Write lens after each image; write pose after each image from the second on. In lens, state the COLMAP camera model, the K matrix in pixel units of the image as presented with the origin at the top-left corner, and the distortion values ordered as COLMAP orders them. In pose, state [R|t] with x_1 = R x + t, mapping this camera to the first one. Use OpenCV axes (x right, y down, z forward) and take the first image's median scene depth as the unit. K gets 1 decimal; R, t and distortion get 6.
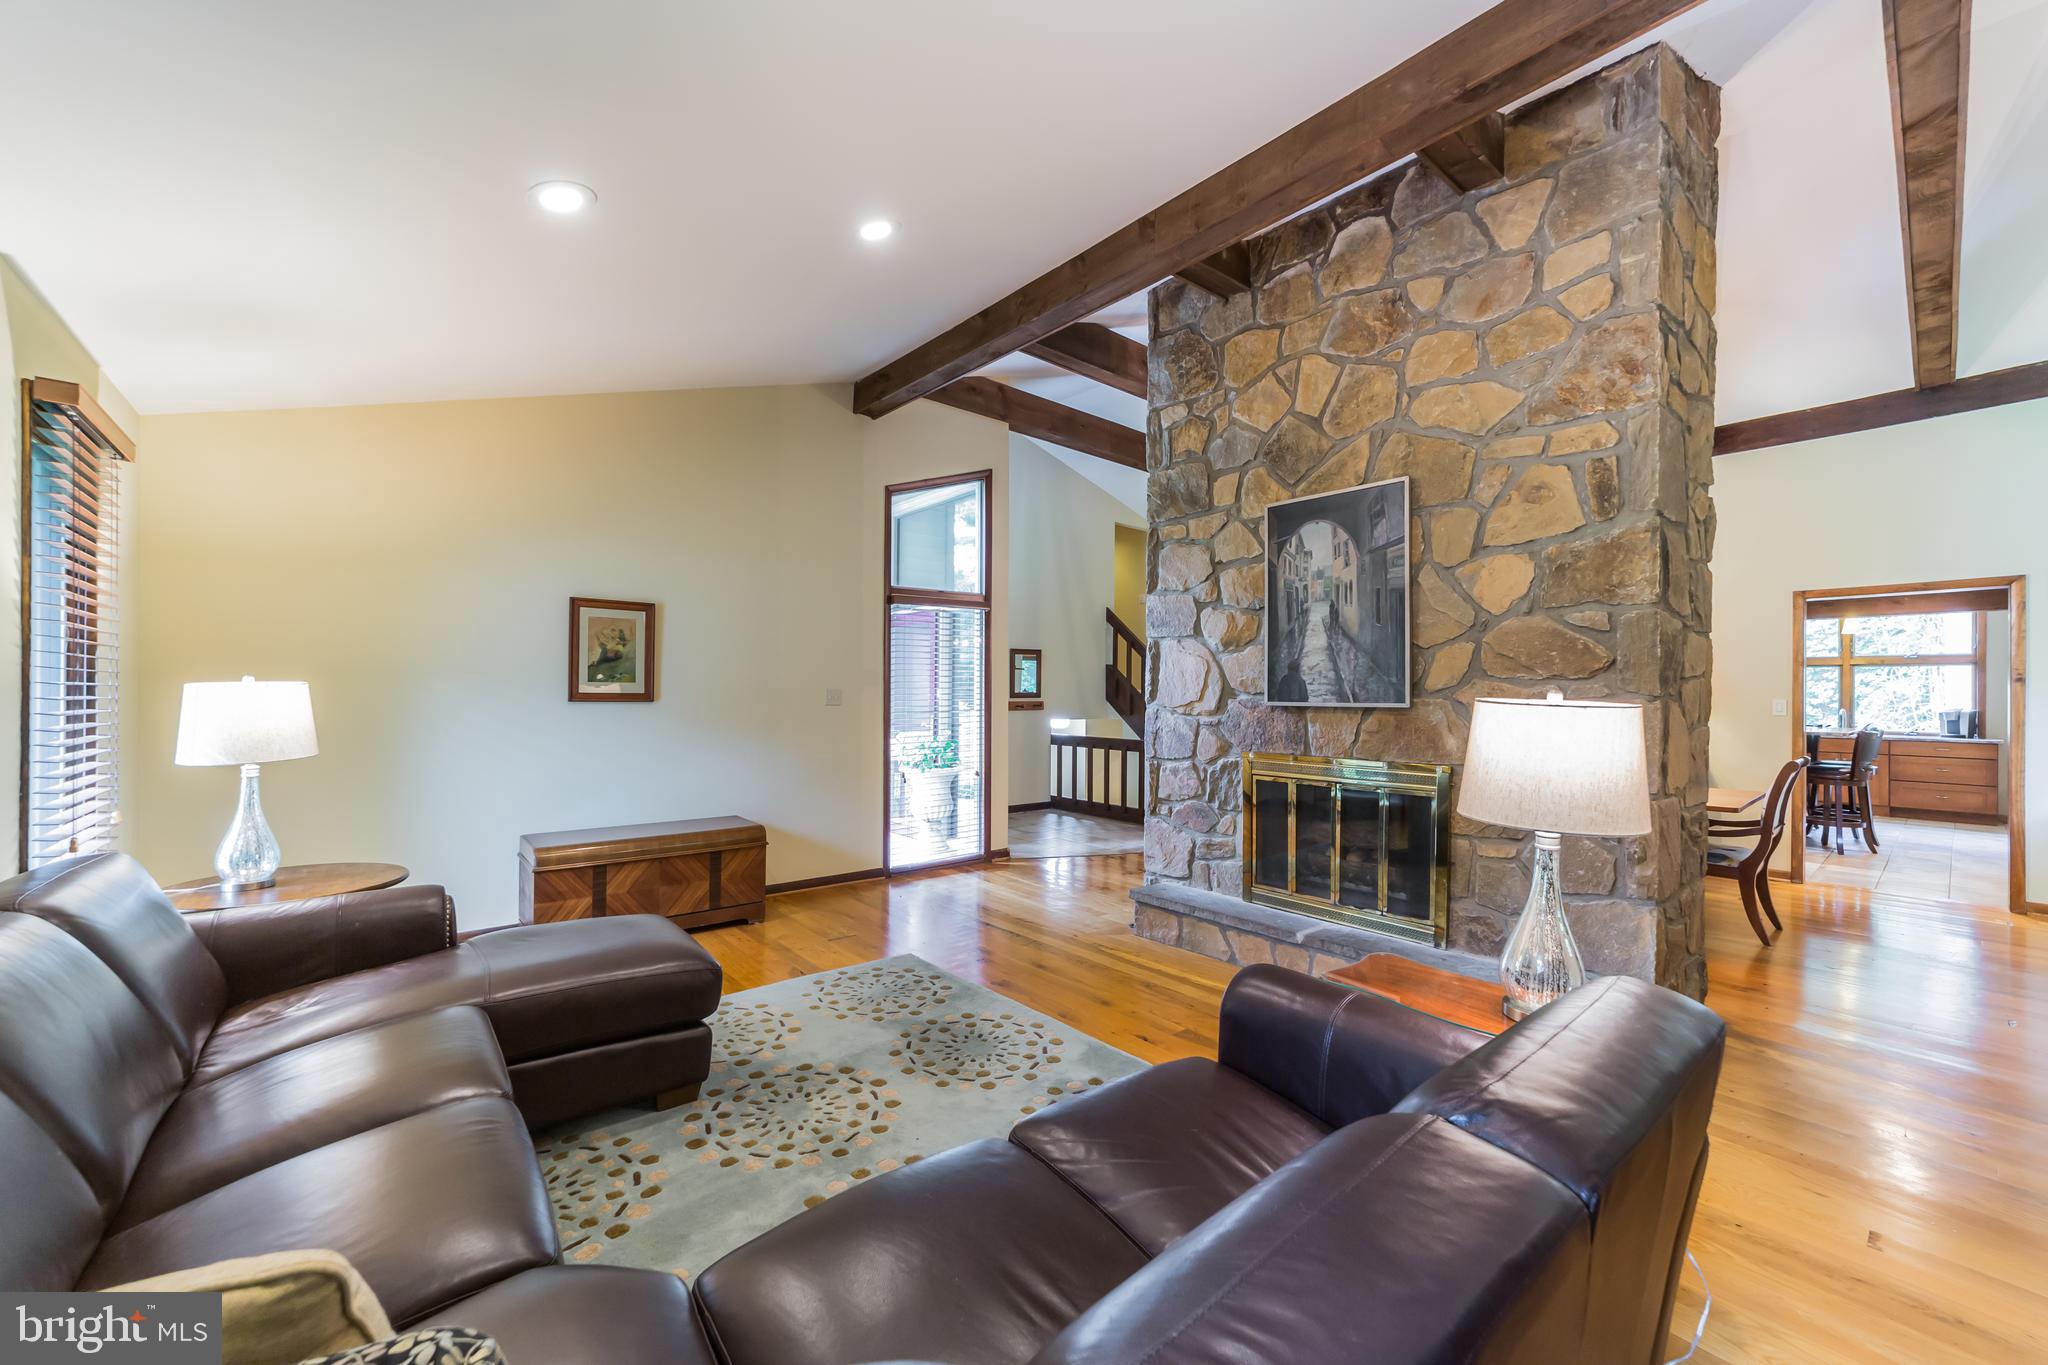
lens RADIAL K [[778.6, 0, 1021.9], [0, 778.6, 693.2], [0, 0, 1]] dist [-0.011354, 0.000055]
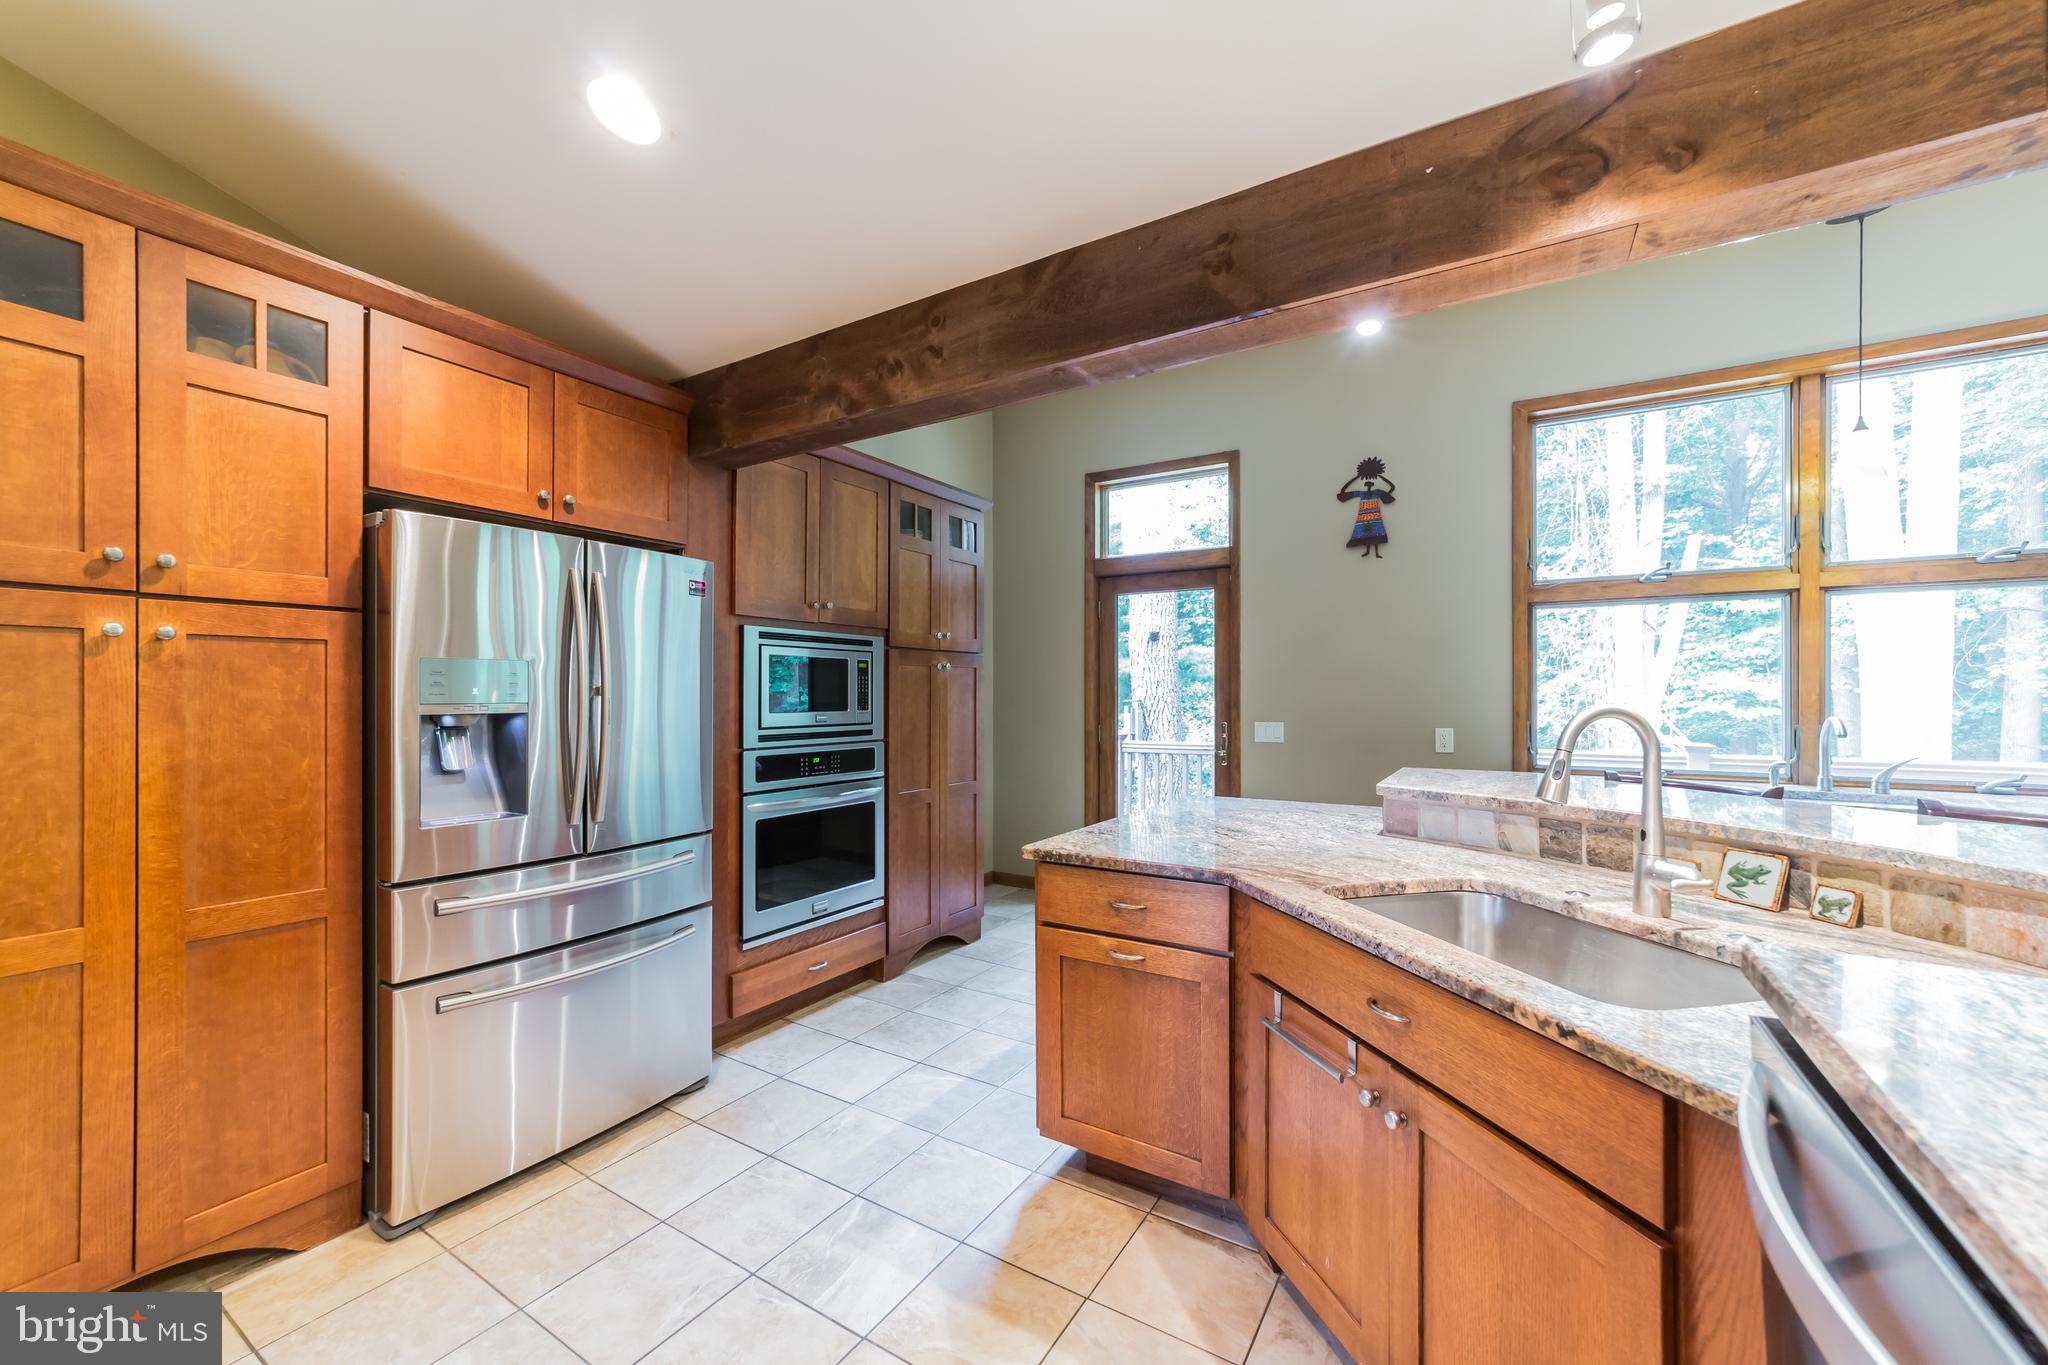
lens RADIAL K [[787.5, 0, 1032.5], [0, 787.5, 687.4], [0, 0, 1]] dist [-0.016825, 0.006956]
pose [[0.946700, -0.004385, 0.322085, 0.673540], [0.006409, 0.999966, -0.005227, 0.009109], [-0.322052, 0.007012, 0.946696, 0.841014]]
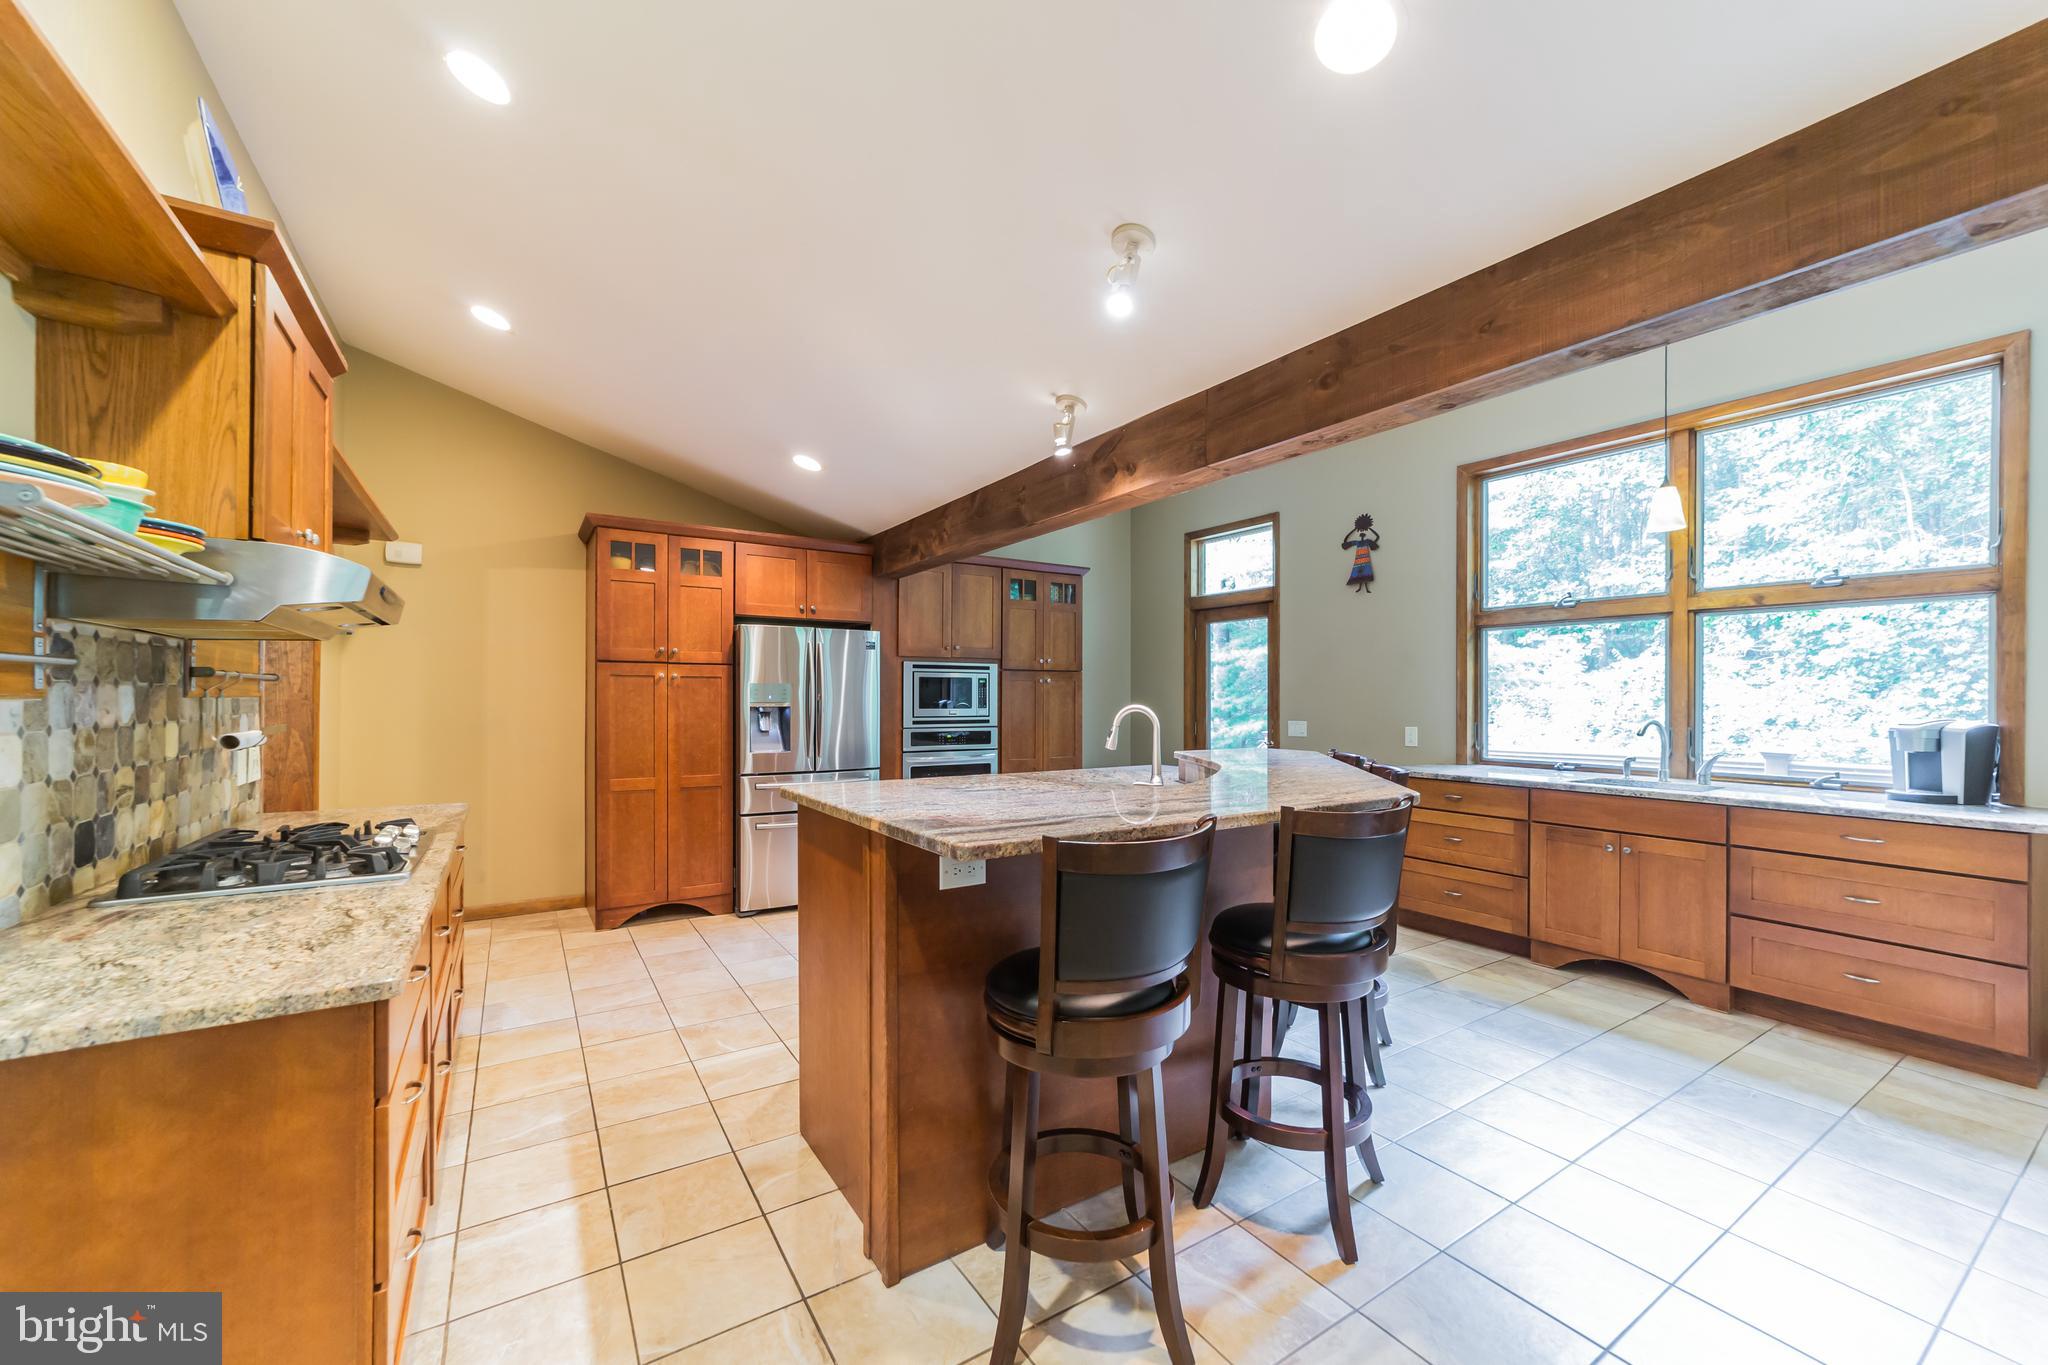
lens RADIAL K [[787.0, 0, 1019.1], [0, 787.0, 688.5], [0, 0, 1]] dist [-0.016140, -0.000042]
pose [[0.991592, -0.005160, -0.129302, 0.838375], [0.004014, 0.999950, -0.009121, 0.007678], [0.129343, 0.008525, 0.991563, 0.586021]]
